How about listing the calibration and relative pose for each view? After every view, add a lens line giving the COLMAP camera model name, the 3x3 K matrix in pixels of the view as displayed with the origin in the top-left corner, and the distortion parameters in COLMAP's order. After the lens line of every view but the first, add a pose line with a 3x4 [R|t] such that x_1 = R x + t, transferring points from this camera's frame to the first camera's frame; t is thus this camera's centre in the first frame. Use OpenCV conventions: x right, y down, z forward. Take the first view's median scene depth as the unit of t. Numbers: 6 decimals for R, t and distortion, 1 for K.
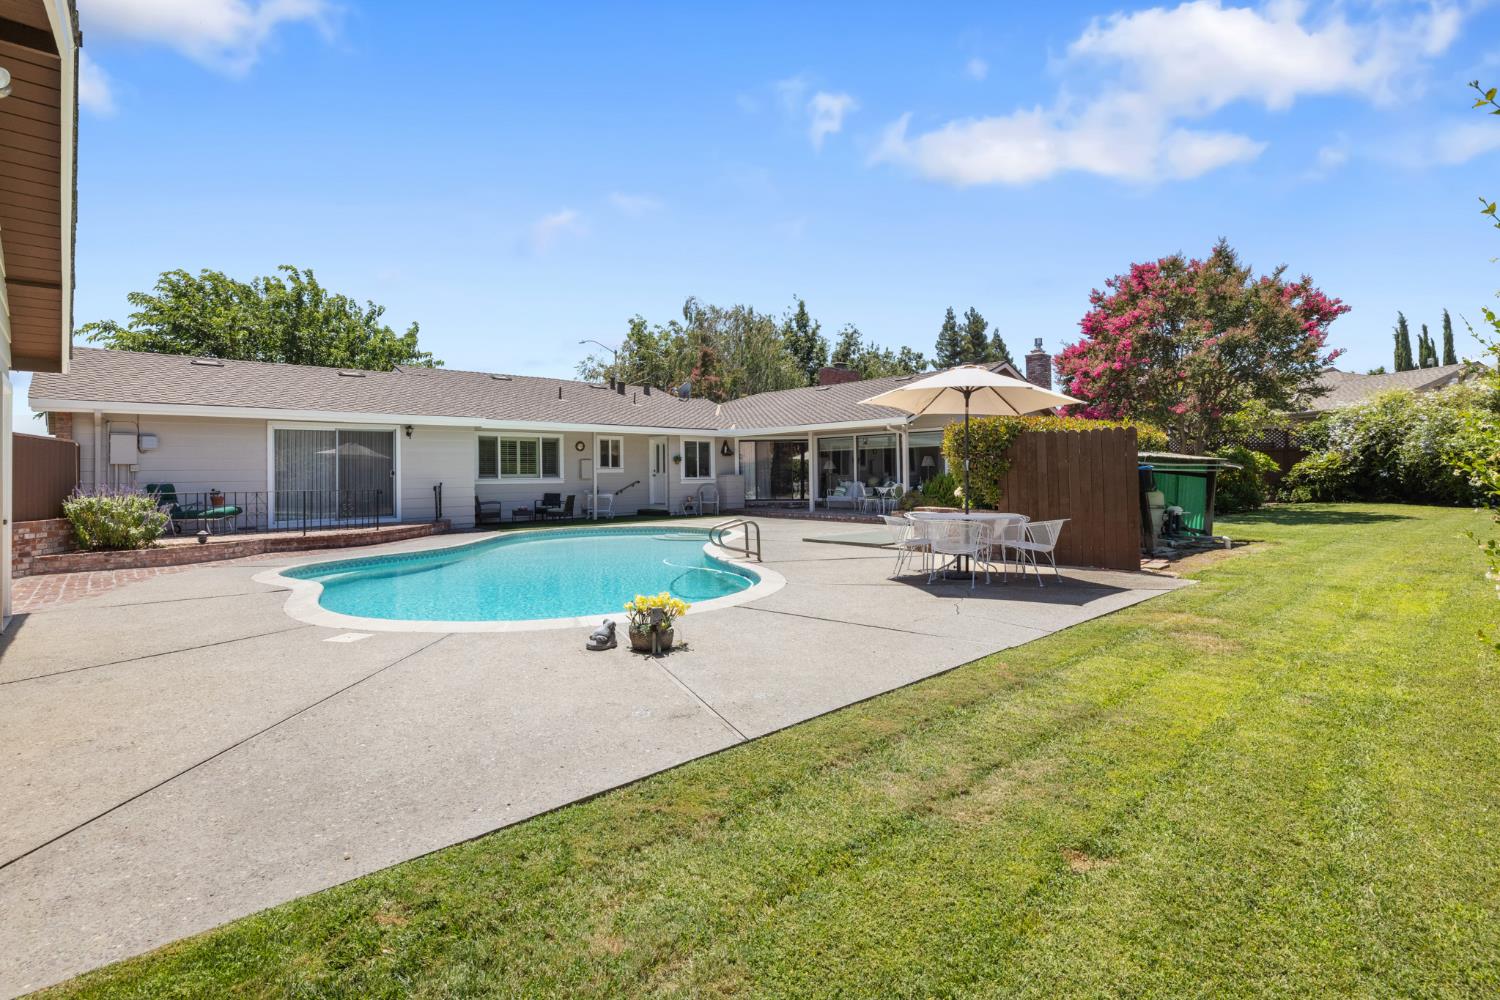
lens RADIAL K [[700.2, 0, 746.0], [0, 700.2, 485.0], [0, 0, 1]] dist [0.000763, 0.000521]
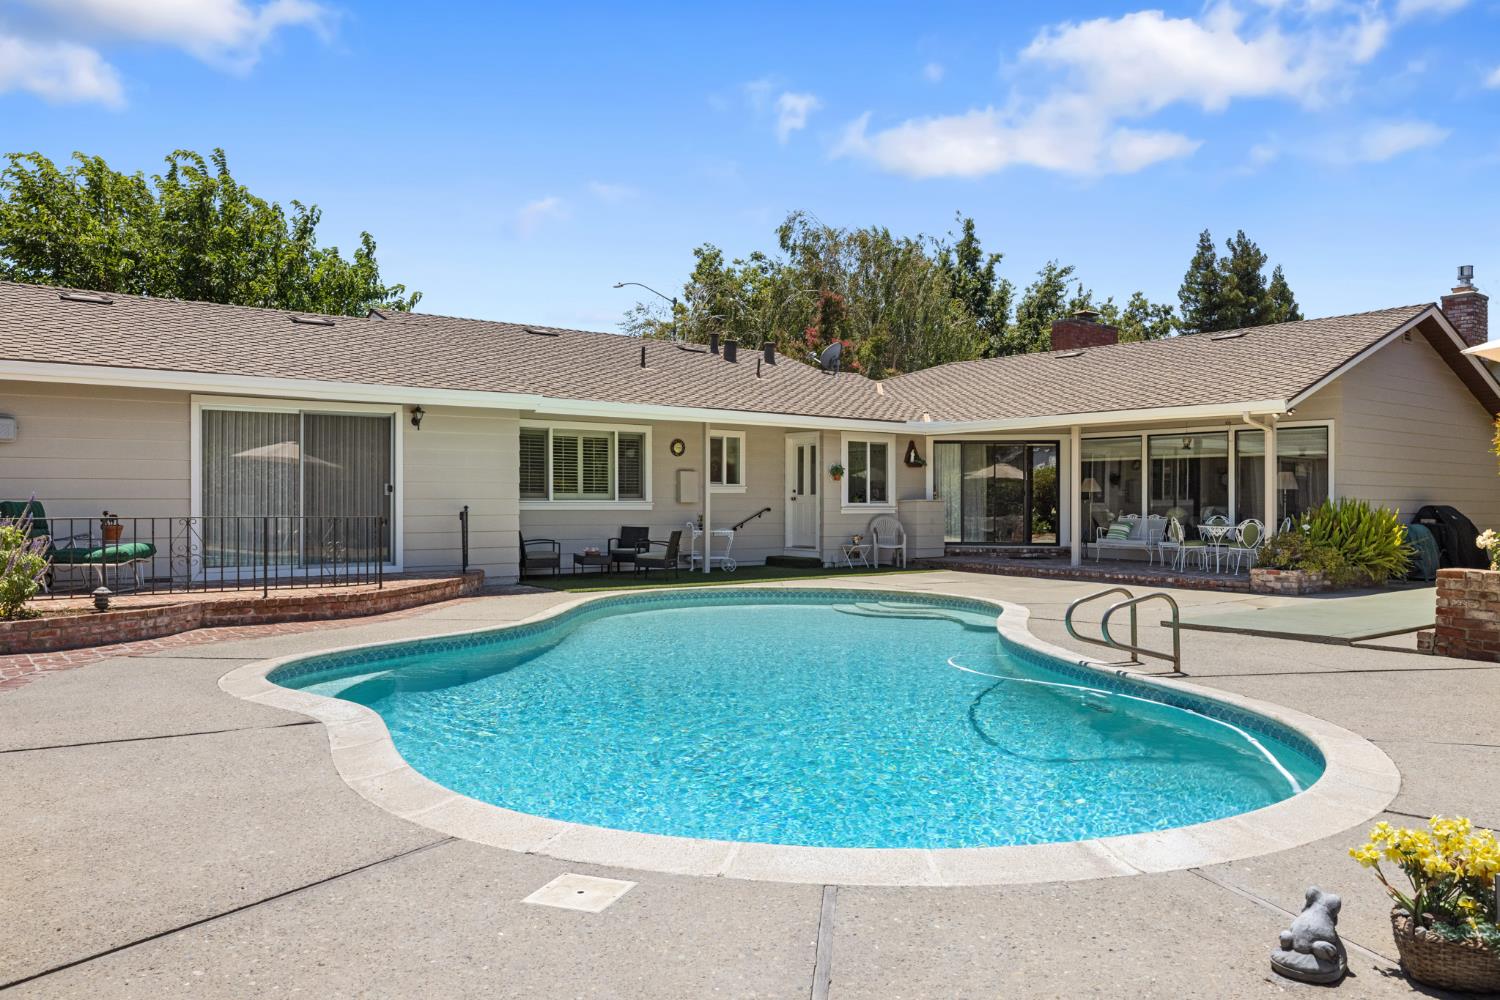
lens RADIAL K [[1081.0, 0, 749.3], [0, 1081.0, 525.1], [0, 0, 1]] dist [0.023718, -0.037948]
pose [[0.996950, 0.016350, -0.076312, -0.103233], [-0.015680, 0.999833, 0.009377, 0.000434], [0.076453, -0.008152, 0.997040, 0.095158]]
